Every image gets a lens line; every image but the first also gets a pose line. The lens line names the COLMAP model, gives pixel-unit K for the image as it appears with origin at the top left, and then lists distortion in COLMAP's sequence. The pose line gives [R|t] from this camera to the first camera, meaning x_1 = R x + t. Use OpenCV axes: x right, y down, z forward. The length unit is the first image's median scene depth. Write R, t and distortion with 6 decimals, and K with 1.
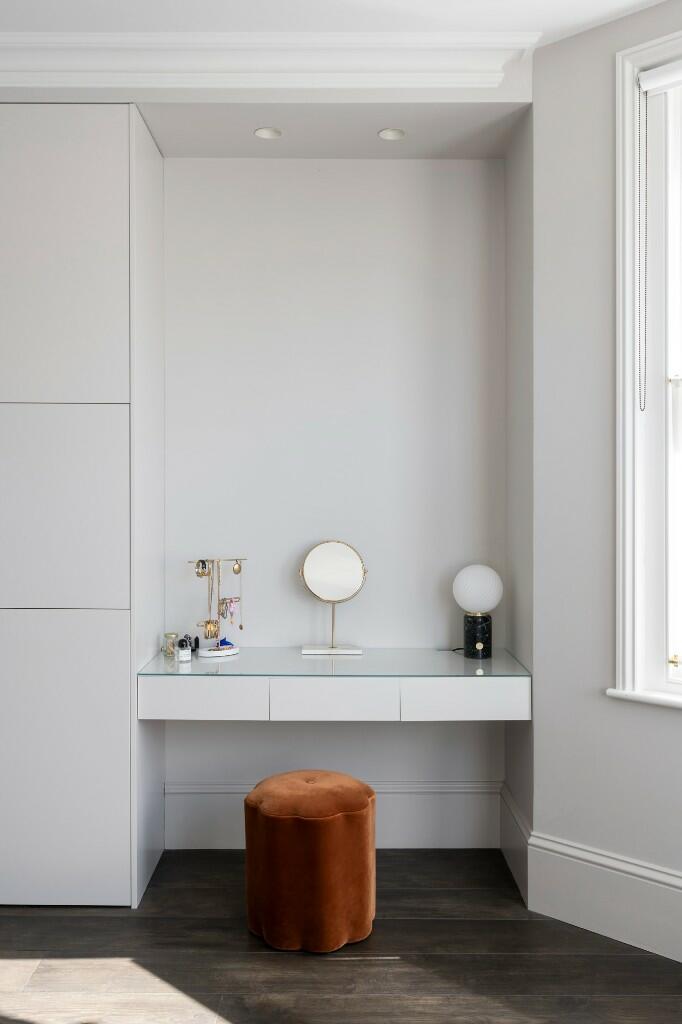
lens RADIAL K [[938.0, 0, 334.1], [0, 938.0, 492.4], [0, 0, 1]] dist [-0.005220, 0.019362]
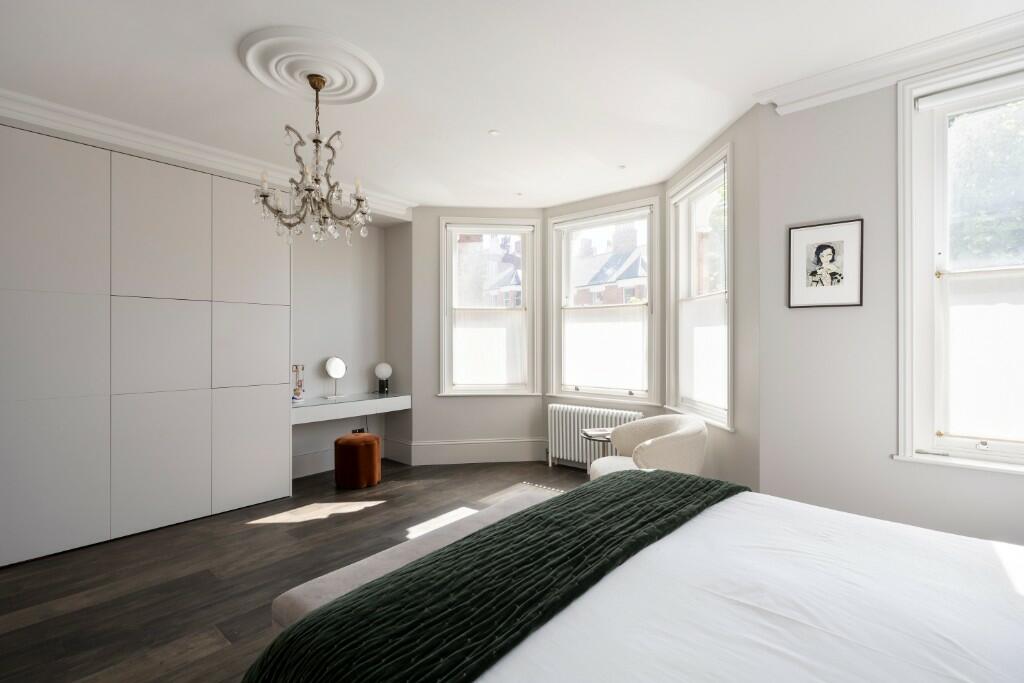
lens RADIAL K [[473.1, 0, 508.0], [0, 473.1, 340.7], [0, 0, 1]] dist [0.002732, 0.000274]
pose [[0.643771, -0.003940, 0.765208, -0.857901], [0.005181, 0.999986, 0.000790, 0.005756], [-0.765201, 0.003456, 0.643783, -0.340130]]
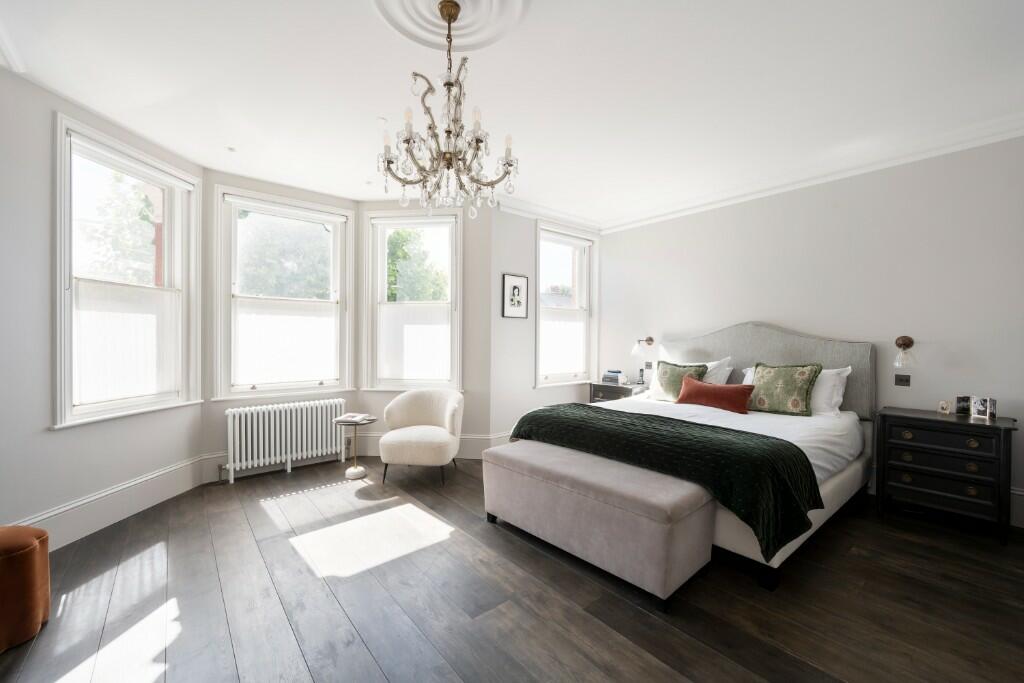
lens RADIAL K [[412.0, 0, 508.7], [0, 412.0, 340.9], [0, 0, 1]] dist [0.000612, 0.000275]
pose [[-0.637575, -0.011077, 0.770309, -0.945837], [-0.002738, 0.999923, 0.012113, 0.012181], [-0.770383, 0.005613, -0.637556, 0.764552]]
